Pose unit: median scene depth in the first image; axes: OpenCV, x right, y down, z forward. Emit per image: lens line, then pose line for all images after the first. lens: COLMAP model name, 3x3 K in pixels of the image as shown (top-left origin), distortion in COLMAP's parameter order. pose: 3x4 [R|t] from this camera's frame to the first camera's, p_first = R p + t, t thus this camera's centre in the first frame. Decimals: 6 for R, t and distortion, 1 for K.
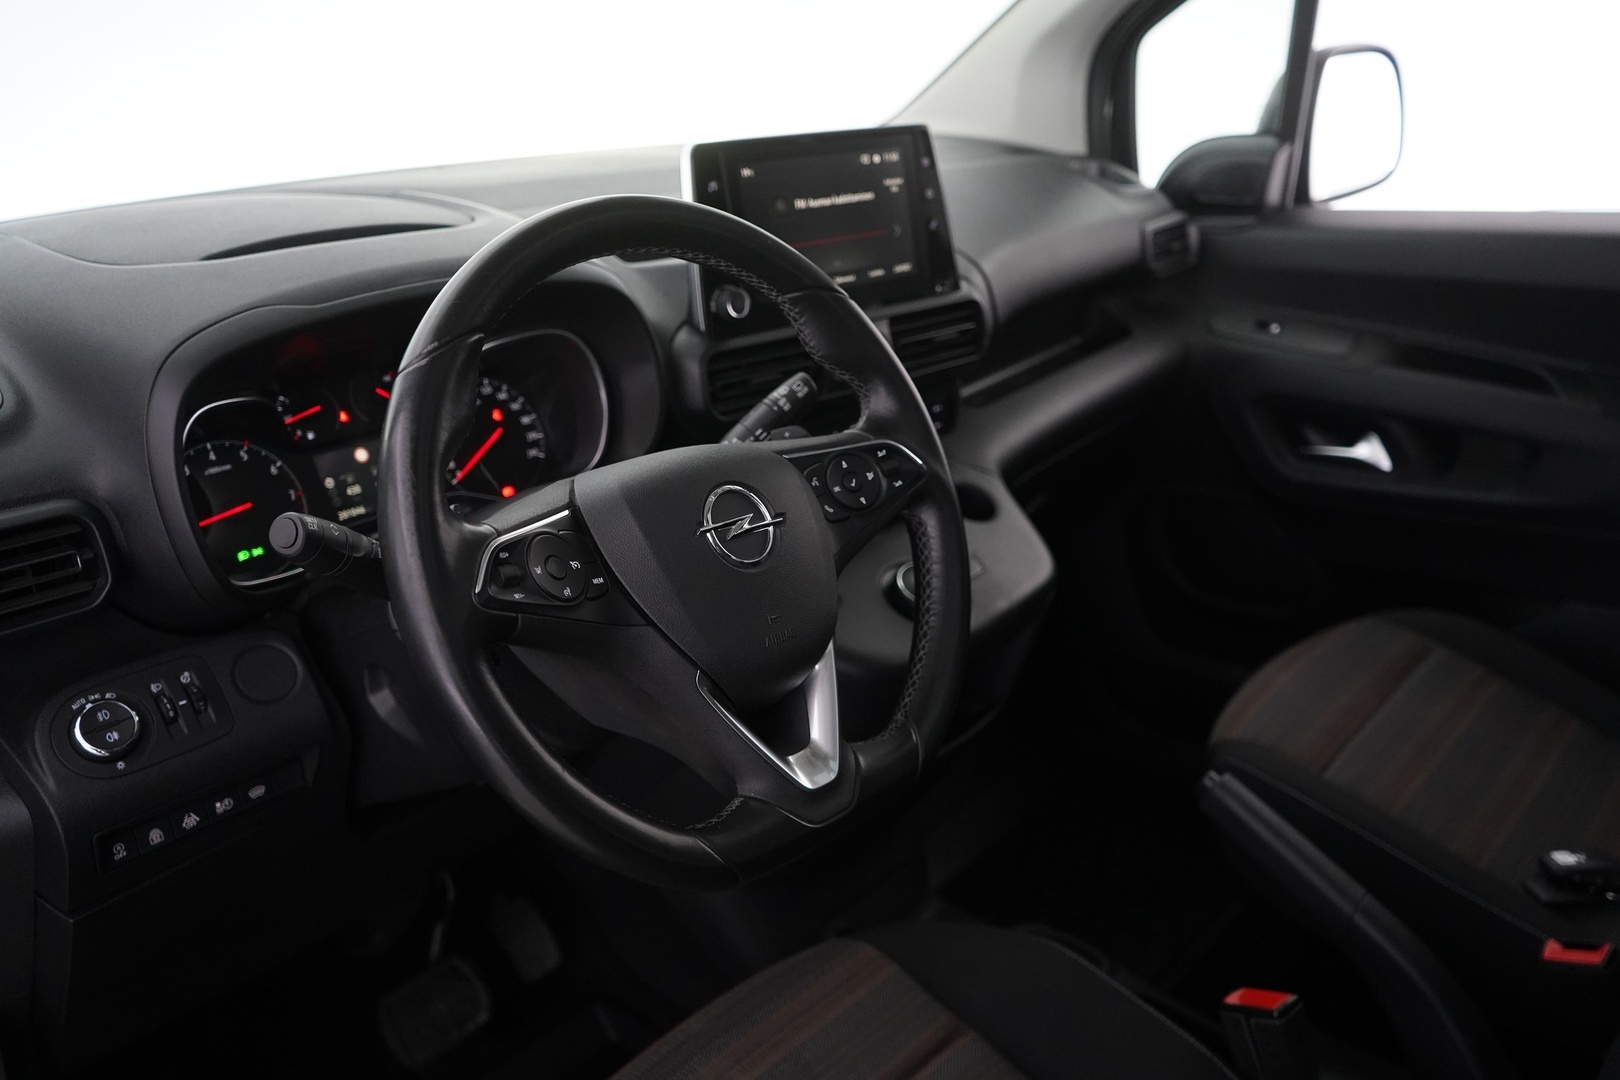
lens RADIAL K [[1313.6, 0, 816.4], [0, 1313.6, 535.9], [0, 0, 1]] dist [-0.016667, 0.018335]
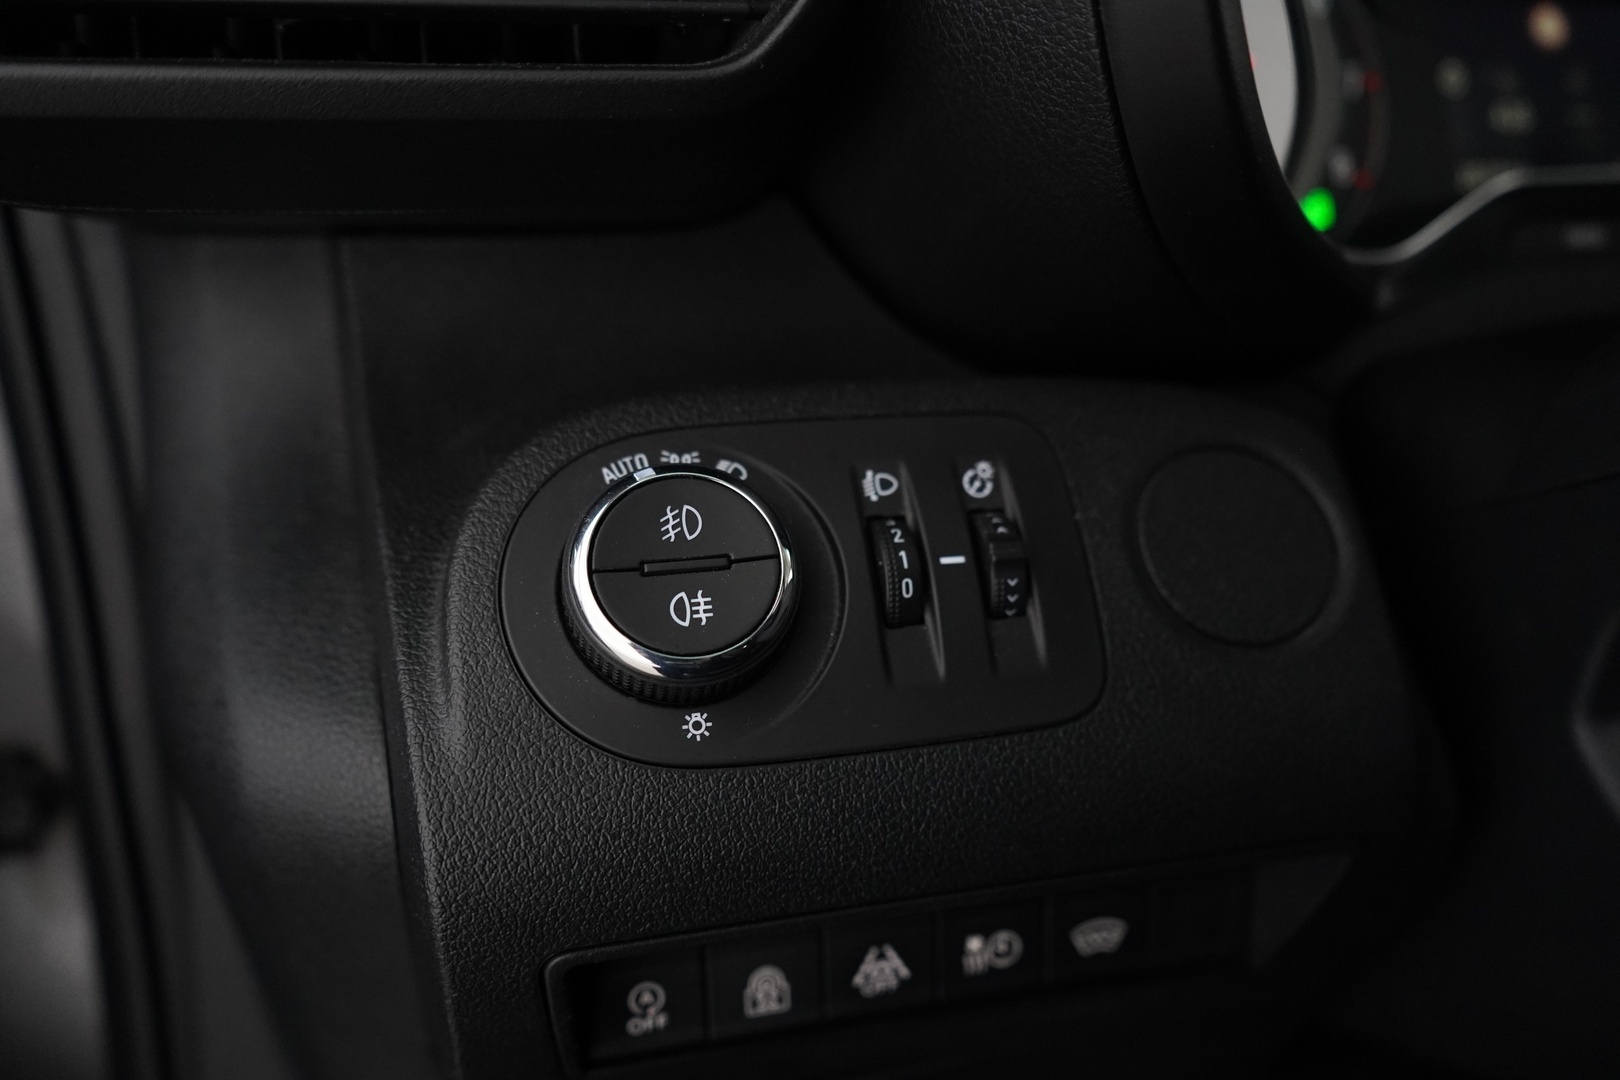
lens RADIAL K [[1313.6, 0, 801.6], [0, 1313.6, 539.0], [0, 0, 1]] dist [-0.016667, 0.018335]
pose [[0.832118, 0.203587, -0.515880, -0.328362], [-0.216932, 0.975556, 0.035080, 0.106349], [0.510412, 0.082720, 0.855942, 0.665487]]
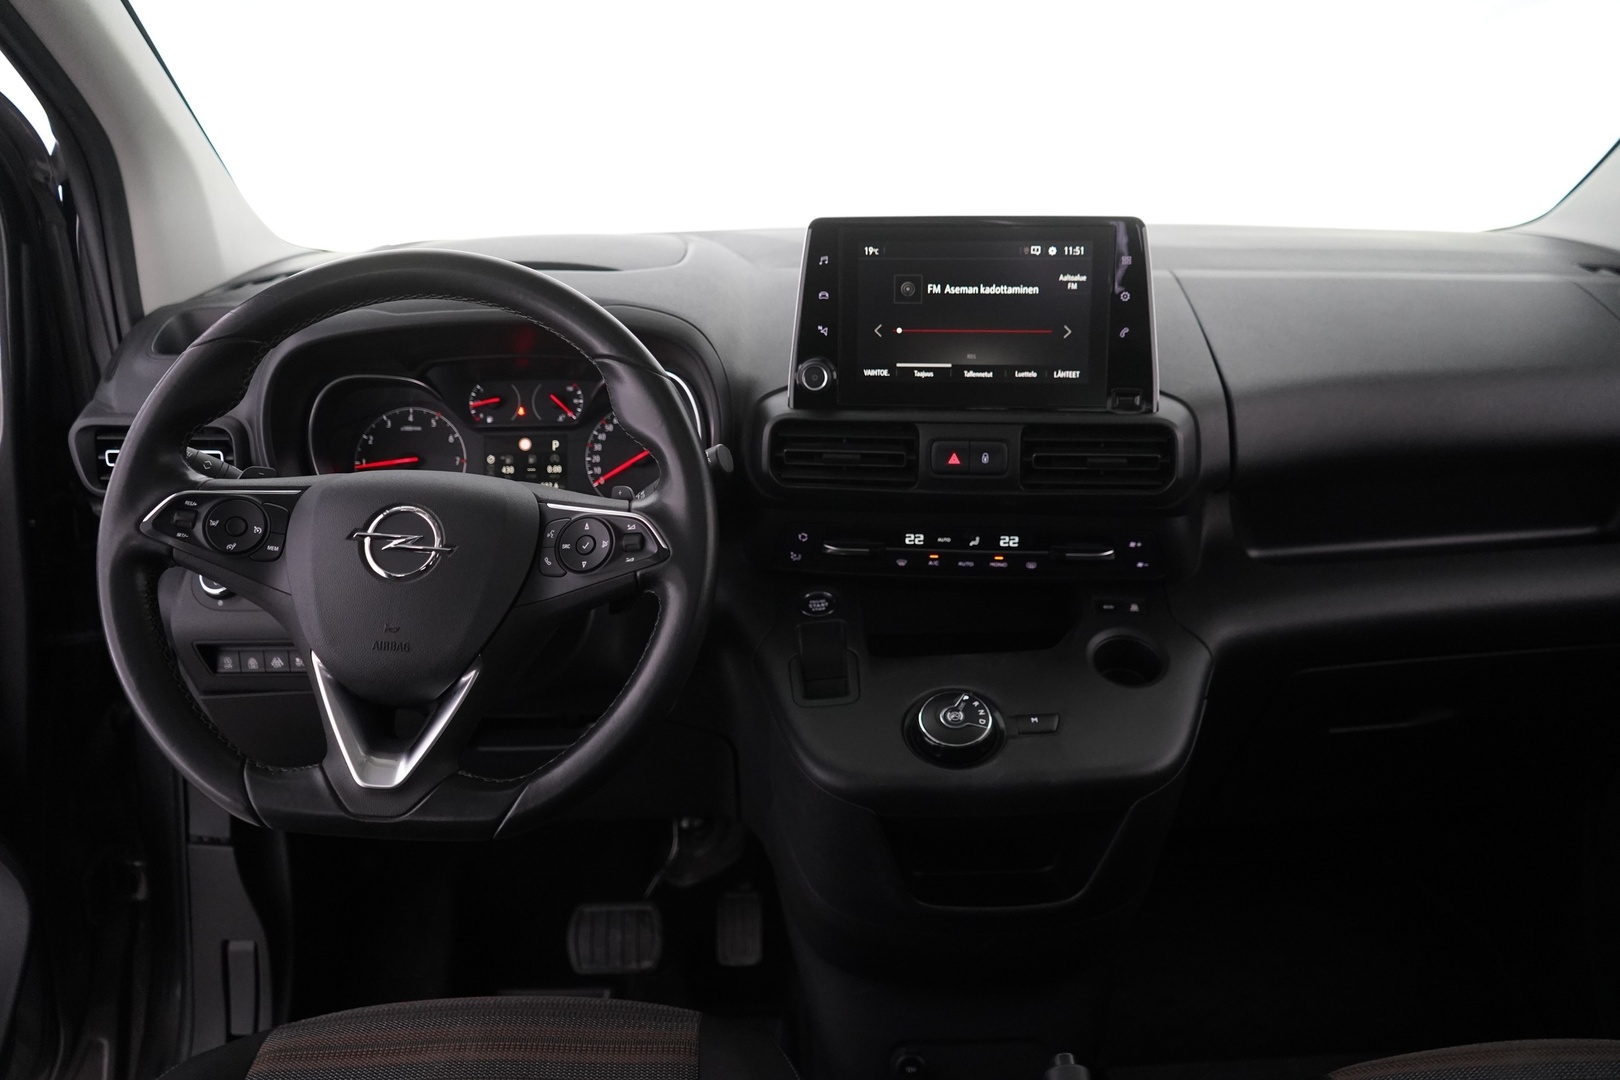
lens RADIAL K [[1313.6, 0, 814.3], [0, 1313.6, 536.5], [0, 0, 1]] dist [-0.016667, 0.018335]
pose [[0.676433, 0.242170, -0.695552, 0.766813], [-0.270514, 0.960080, 0.071193, -0.149922], [0.685026, 0.139999, 0.714940, 0.341567]]
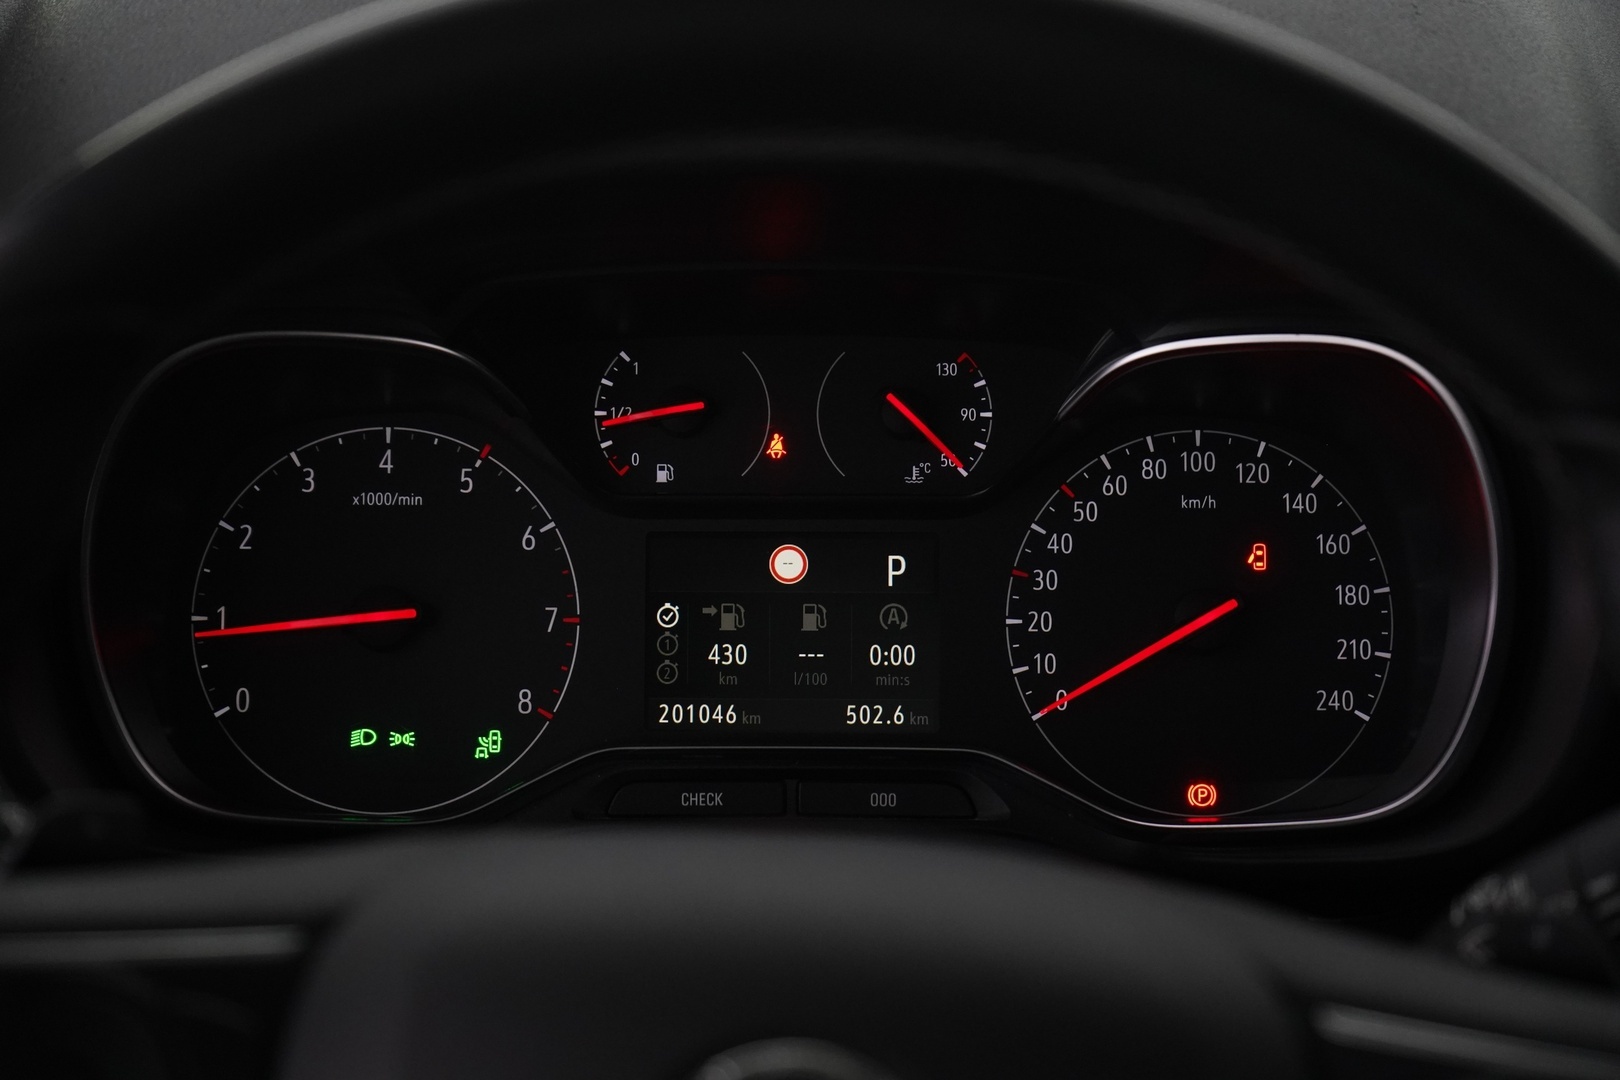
lens RADIAL K [[3361.4, 0, 812.8], [0, 3361.4, 536.4], [0, 0, 1]] dist [-0.141204, 0.000000]
pose [[0.663191, 0.261824, -0.701161, 0.300939], [-0.290759, 0.953363, 0.080986, -0.153242], [0.689664, 0.150160, 0.708389, 0.399894]]
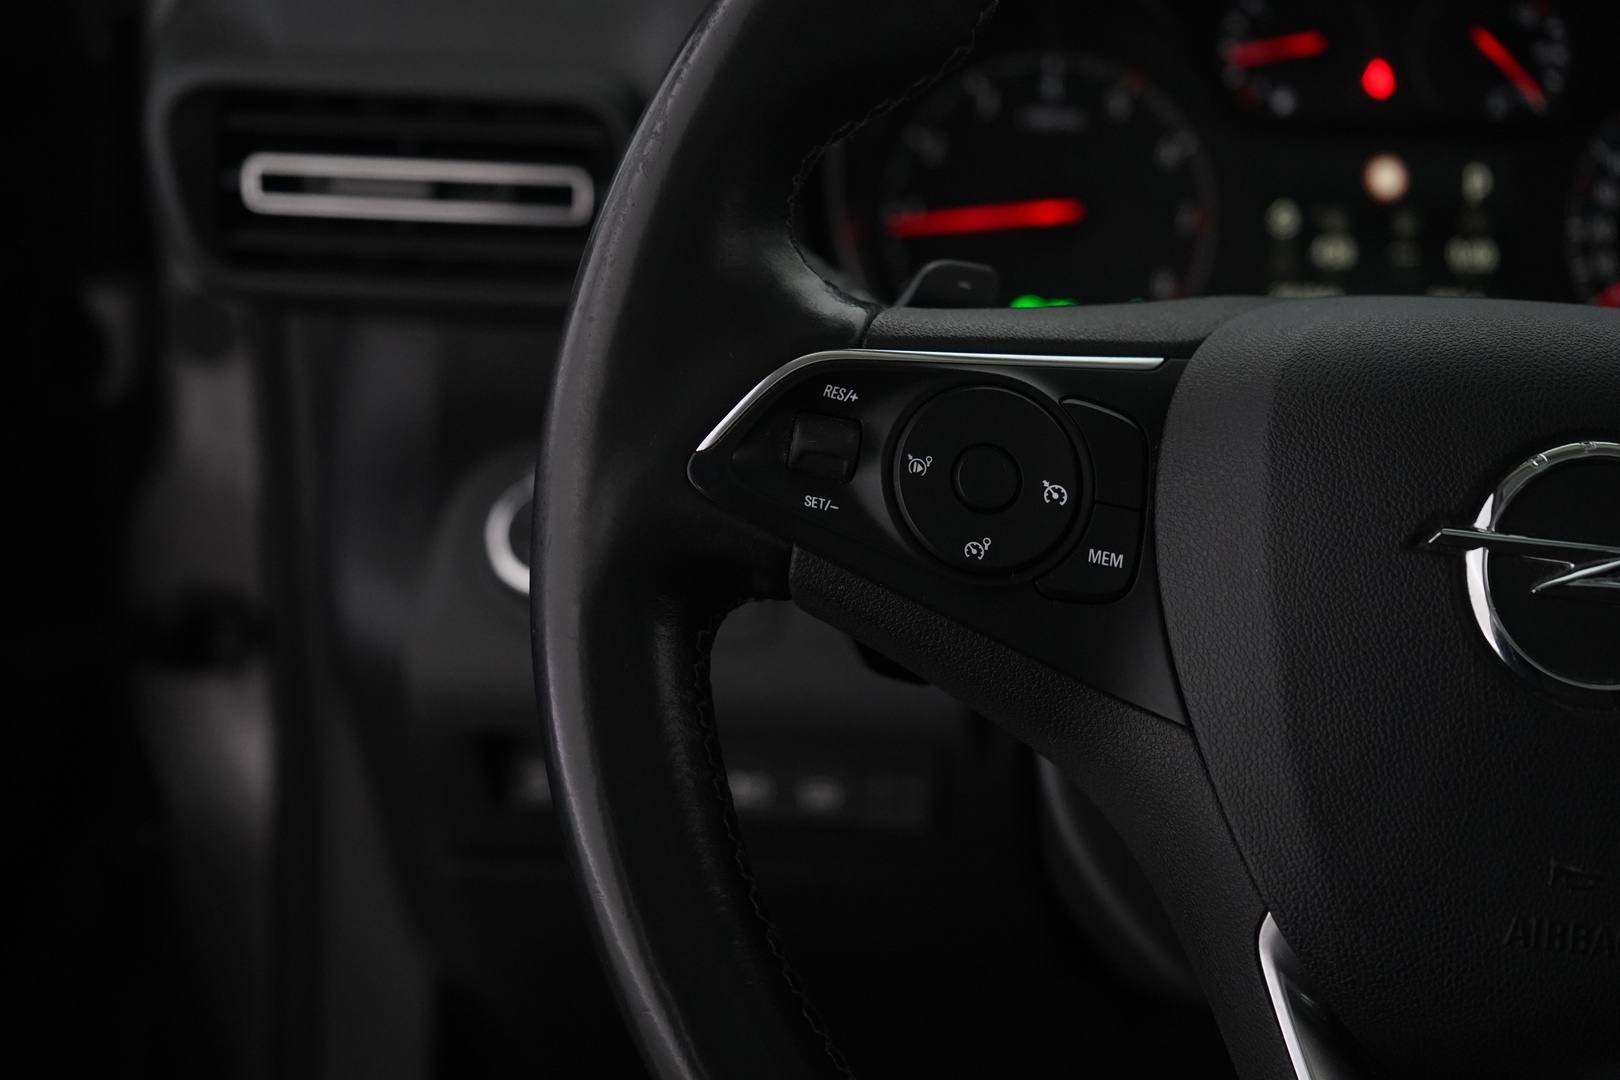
lens RADIAL K [[2843.6, 0, 800.0], [0, 2843.6, 540.3], [0, 0, 1]] dist [-0.010873, 0.000000]
pose [[0.579753, 0.329434, -0.745225, 0.274202], [-0.301357, 0.936458, 0.179528, -0.064036], [0.757014, 0.120496, 0.642192, 0.315538]]
